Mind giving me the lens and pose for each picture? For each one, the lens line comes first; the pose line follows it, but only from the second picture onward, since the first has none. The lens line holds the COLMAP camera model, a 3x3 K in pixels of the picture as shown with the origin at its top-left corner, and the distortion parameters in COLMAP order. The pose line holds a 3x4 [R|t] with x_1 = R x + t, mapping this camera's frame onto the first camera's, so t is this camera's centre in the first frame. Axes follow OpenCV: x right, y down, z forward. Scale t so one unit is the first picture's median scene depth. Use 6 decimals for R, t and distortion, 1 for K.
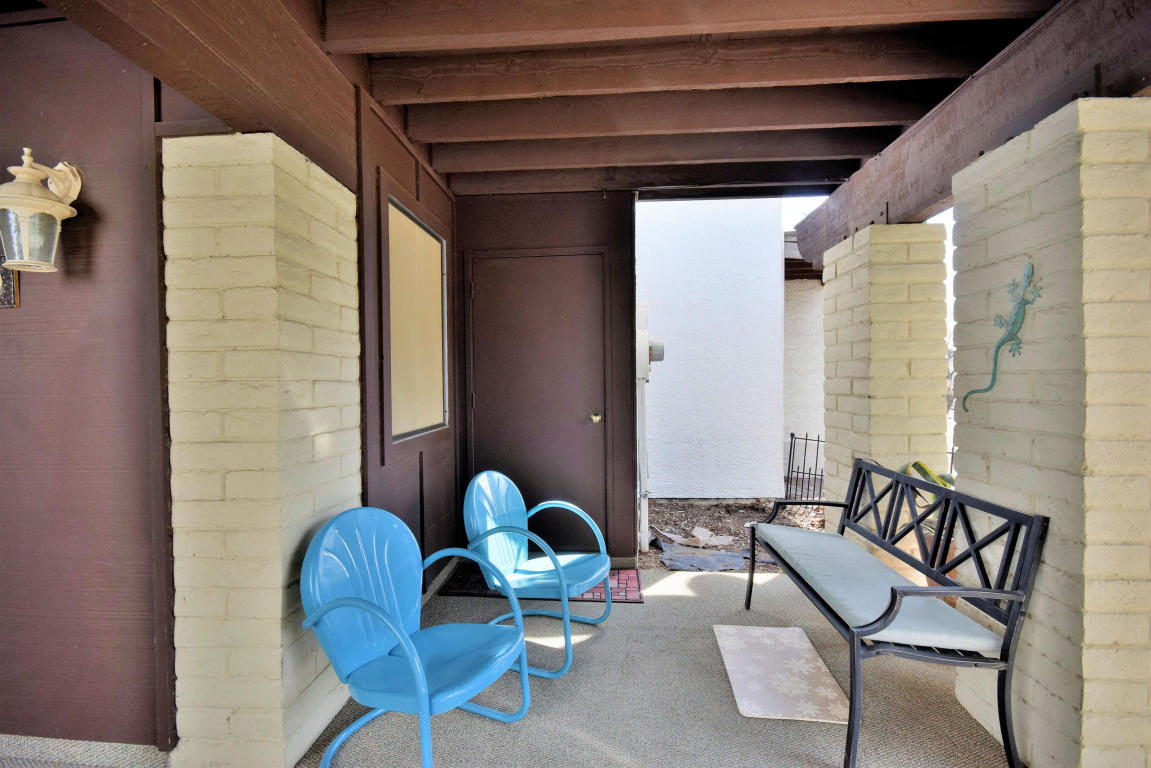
lens RADIAL K [[538.7, 0, 572.6], [0, 538.7, 385.3], [0, 0, 1]] dist [0.004282, 0.000268]
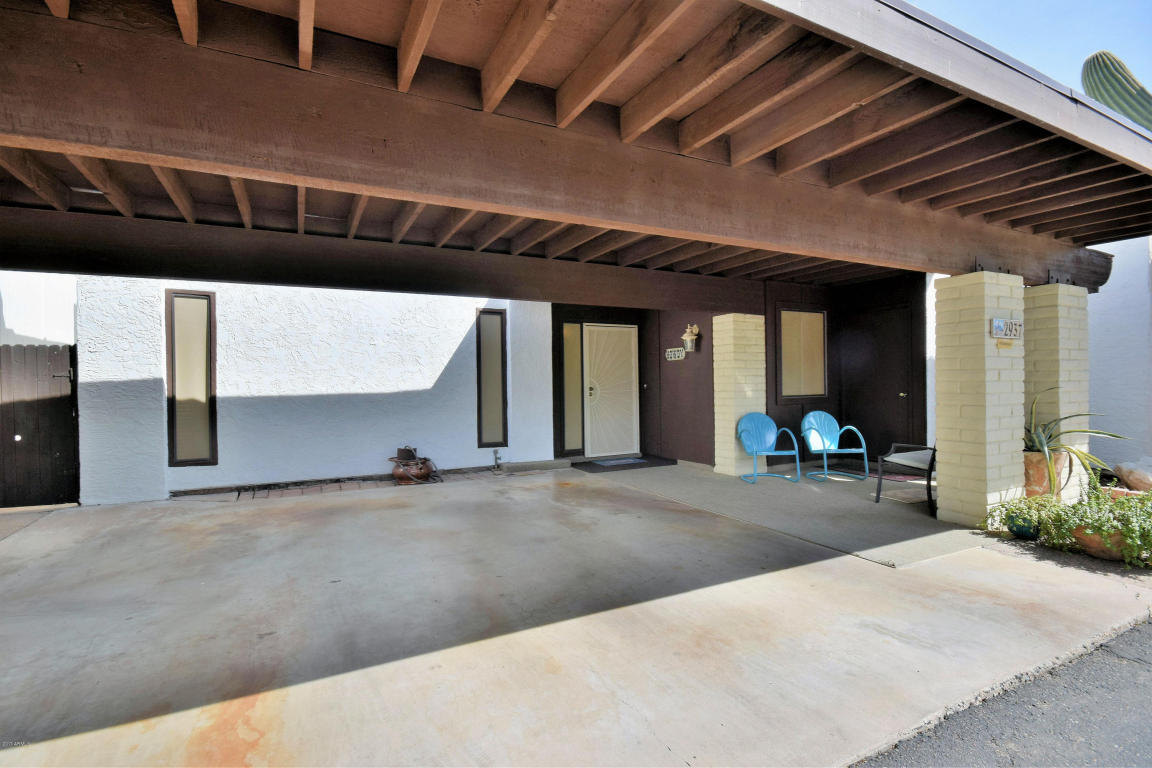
lens RADIAL K [[539.1, 0, 576.1], [0, 539.1, 381.0], [0, 0, 1]] dist [0.004282, 0.000268]
pose [[0.522391, 0.000672, -0.852706, 2.134132], [0.003735, 0.999988, 0.003076, 0.013054], [0.852698, -0.004792, 0.522383, -1.966825]]
